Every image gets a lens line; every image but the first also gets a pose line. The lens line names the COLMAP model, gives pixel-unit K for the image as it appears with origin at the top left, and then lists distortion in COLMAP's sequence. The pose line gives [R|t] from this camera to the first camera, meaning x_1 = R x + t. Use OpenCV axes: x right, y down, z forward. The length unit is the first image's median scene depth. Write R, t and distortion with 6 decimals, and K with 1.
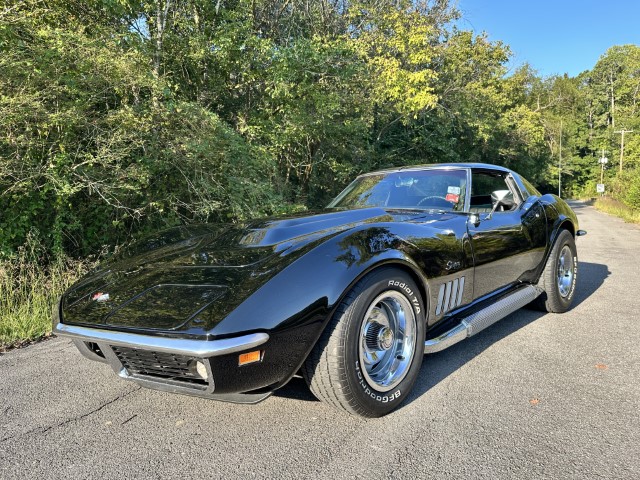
lens RADIAL K [[458.7, 0, 319.7], [0, 458.7, 232.2], [0, 0, 1]] dist [0.011610, -0.016776]
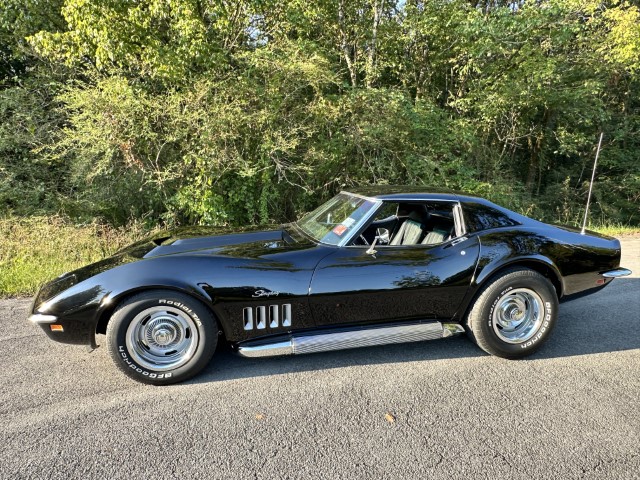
lens RADIAL K [[425.7, 0, 321.6], [0, 425.7, 239.1], [0, 0, 1]] dist [-0.004632, 0.001864]
pose [[0.819380, 0.128489, -0.558665, 0.249463], [-0.060182, 0.988452, 0.139070, -0.057657], [0.570083, -0.080329, 0.817651, 0.040385]]
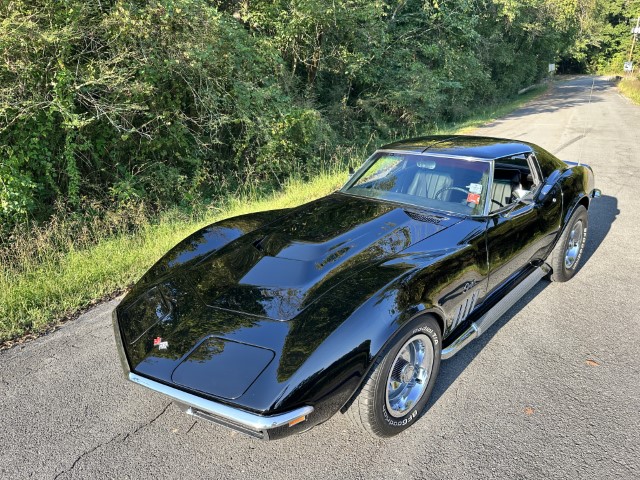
lens RADIAL K [[458.7, 0, 318.1], [0, 458.7, 241.1], [0, 0, 1]] dist [0.011610, -0.016776]
pose [[0.999900, 0.003909, -0.013568, -0.013077], [0.000044, 0.960044, 0.279850, -0.080917], [0.014120, -0.279822, 0.959948, -0.004595]]
